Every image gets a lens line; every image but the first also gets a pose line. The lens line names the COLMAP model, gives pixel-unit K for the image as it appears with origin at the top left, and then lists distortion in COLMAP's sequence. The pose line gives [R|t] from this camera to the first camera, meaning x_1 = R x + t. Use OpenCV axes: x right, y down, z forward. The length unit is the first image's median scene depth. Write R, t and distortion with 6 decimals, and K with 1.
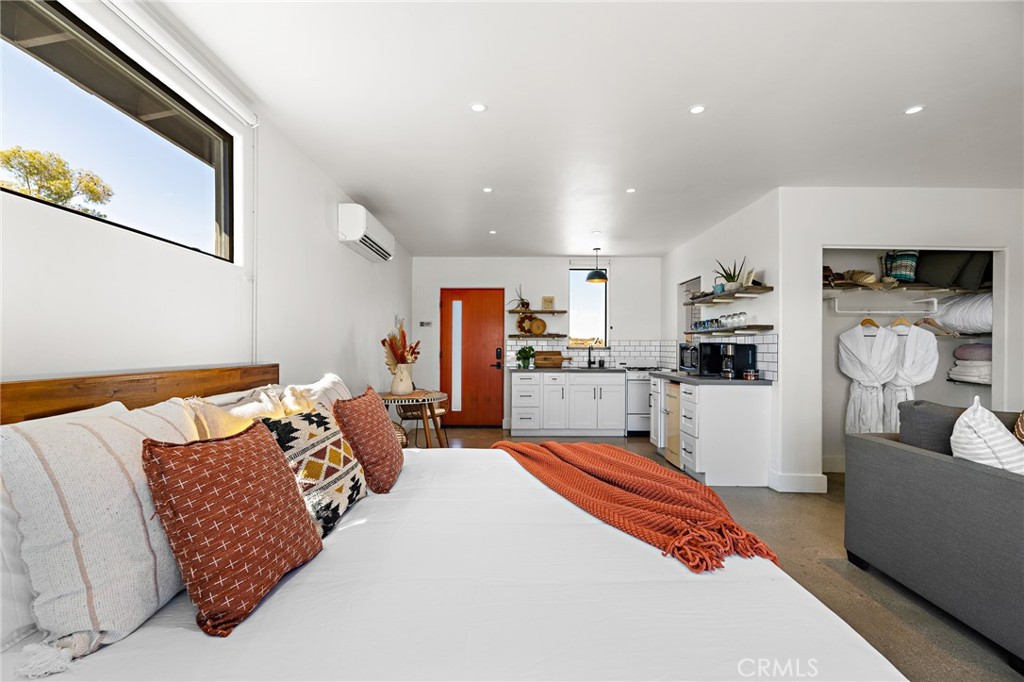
lens RADIAL K [[455.2, 0, 506.2], [0, 455.2, 331.4], [0, 0, 1]] dist [-0.002865, -0.000476]
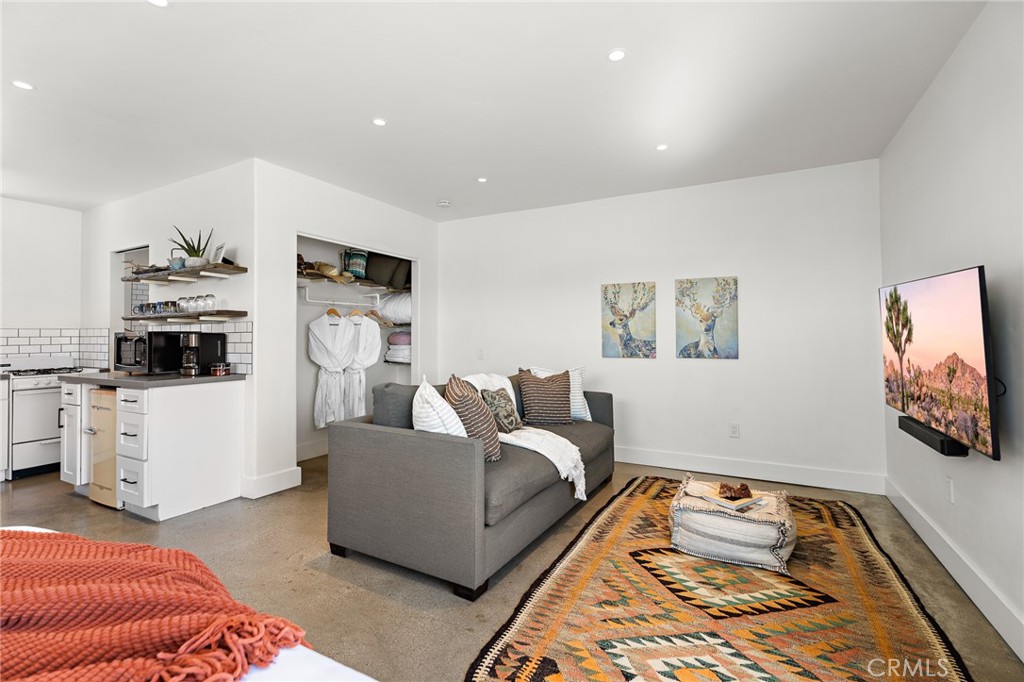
lens RADIAL K [[455.2, 0, 506.2], [0, 455.2, 331.4], [0, 0, 1]] dist [-0.002865, -0.000476]
pose [[0.467126, -0.002131, 0.884188, 0.040079], [-0.018825, 0.999746, 0.012355, 0.004587], [-0.883990, -0.022416, 0.466968, 0.136382]]
